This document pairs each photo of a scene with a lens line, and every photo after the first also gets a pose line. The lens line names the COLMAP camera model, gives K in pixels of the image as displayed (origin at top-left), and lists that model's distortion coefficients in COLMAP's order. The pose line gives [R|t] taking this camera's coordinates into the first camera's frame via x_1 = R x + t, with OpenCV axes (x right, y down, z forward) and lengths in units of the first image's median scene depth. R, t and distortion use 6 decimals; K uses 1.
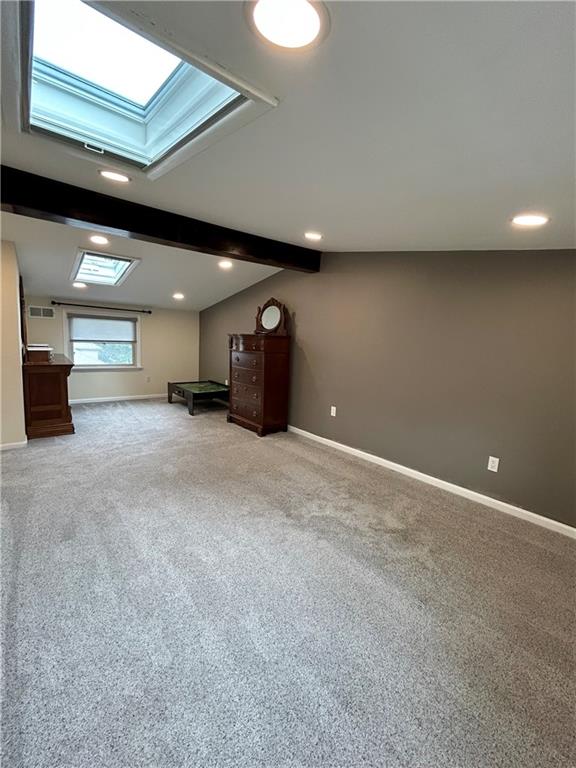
lens RADIAL K [[323.5, 0, 288.0], [0, 323.5, 384.0], [0, 0, 1]] dist [-0.000761, 0.000107]
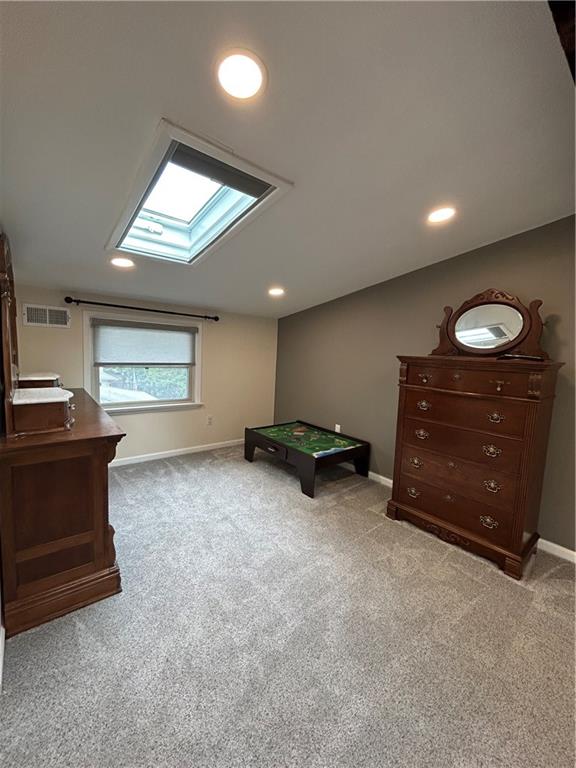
lens RADIAL K [[312.5, 0, 289.0], [0, 312.5, 383.2], [0, 0, 1]] dist [-0.000603, 0.000389]
pose [[0.999851, -0.000370, 0.017264, -0.343056], [0.000910, 0.999511, -0.031245, -0.085670], [-0.017244, 0.031256, 0.999363, 0.443301]]
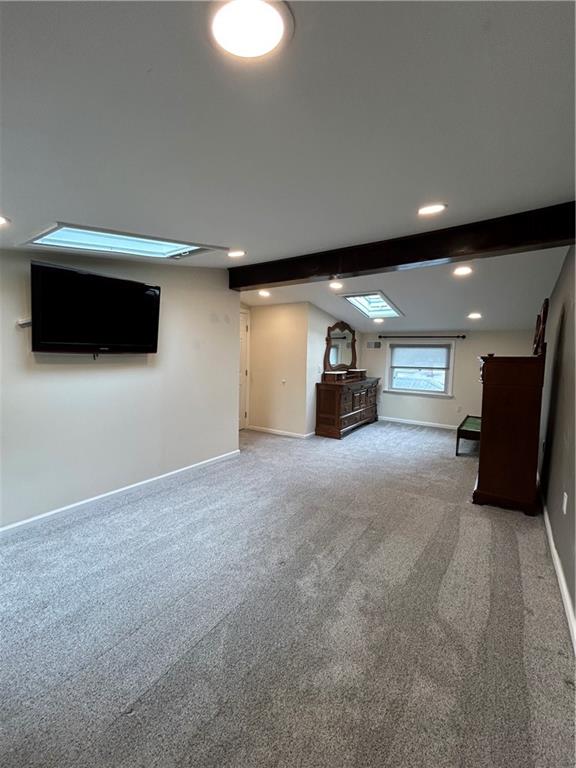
lens RADIAL K [[323.5, 0, 288.0], [0, 323.5, 384.0], [0, 0, 1]] dist [-0.000761, 0.000107]
pose [[0.293810, 0.049721, -0.954570, 0.363273], [-0.134309, 0.990886, 0.010274, -0.036061], [0.946381, 0.125189, 0.297810, 0.313227]]
